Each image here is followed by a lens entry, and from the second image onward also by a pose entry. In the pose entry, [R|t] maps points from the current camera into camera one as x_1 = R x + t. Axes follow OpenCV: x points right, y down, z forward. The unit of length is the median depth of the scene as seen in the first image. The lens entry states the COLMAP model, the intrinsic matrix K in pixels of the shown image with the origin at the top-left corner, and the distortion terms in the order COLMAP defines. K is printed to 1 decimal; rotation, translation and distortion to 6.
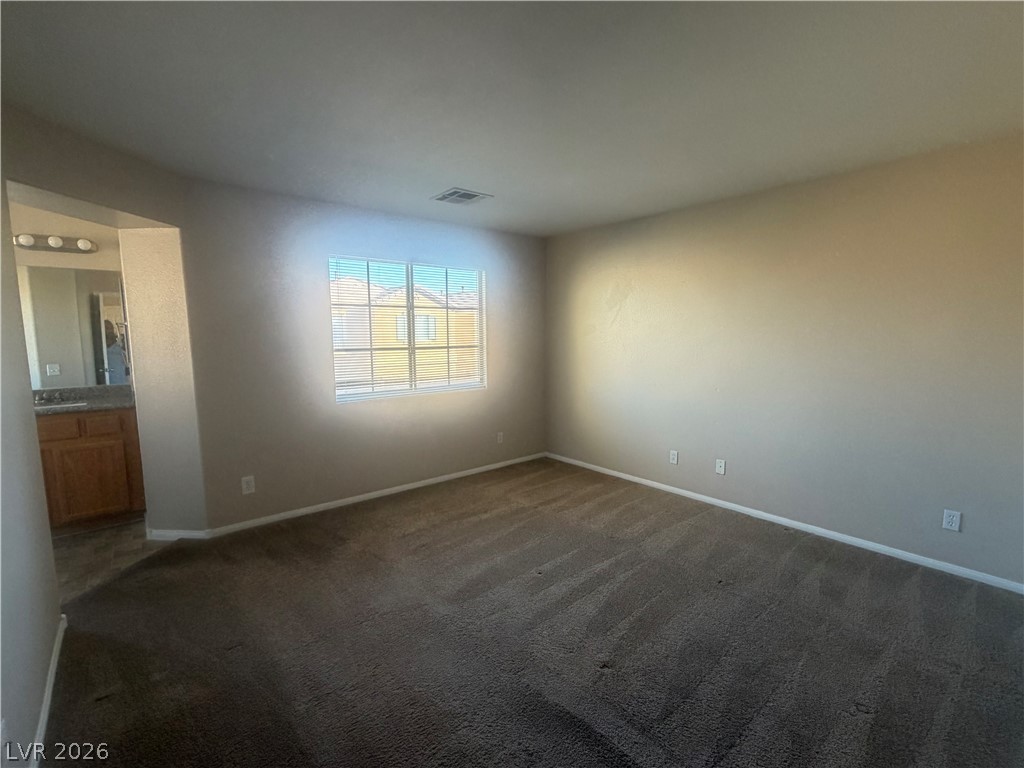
lens RADIAL K [[468.9, 0, 514.9], [0, 468.9, 384.6], [0, 0, 1]] dist [0.004408, 0.000299]
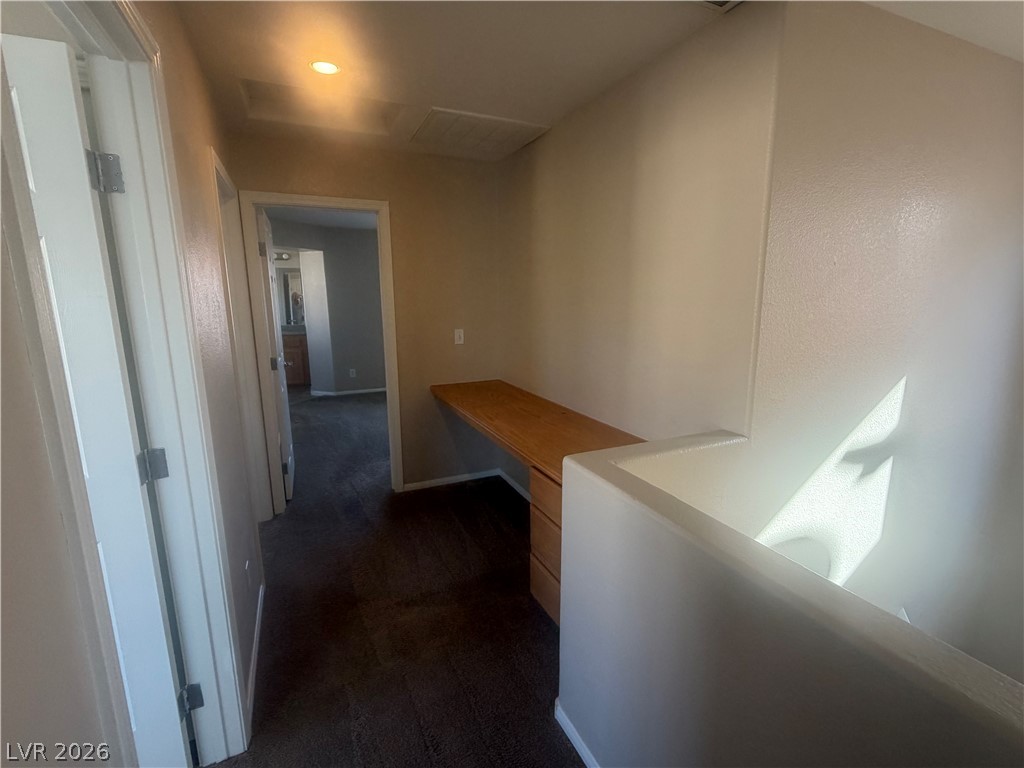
lens RADIAL K [[468.9, 0, 509.3], [0, 468.9, 384.7], [0, 0, 1]] dist [0.004408, 0.000299]
pose [[0.962153, 0.055574, -0.266783, 0.650036], [-0.032335, 0.995351, 0.090726, 0.052657], [0.270584, -0.078666, 0.959477, -0.800961]]
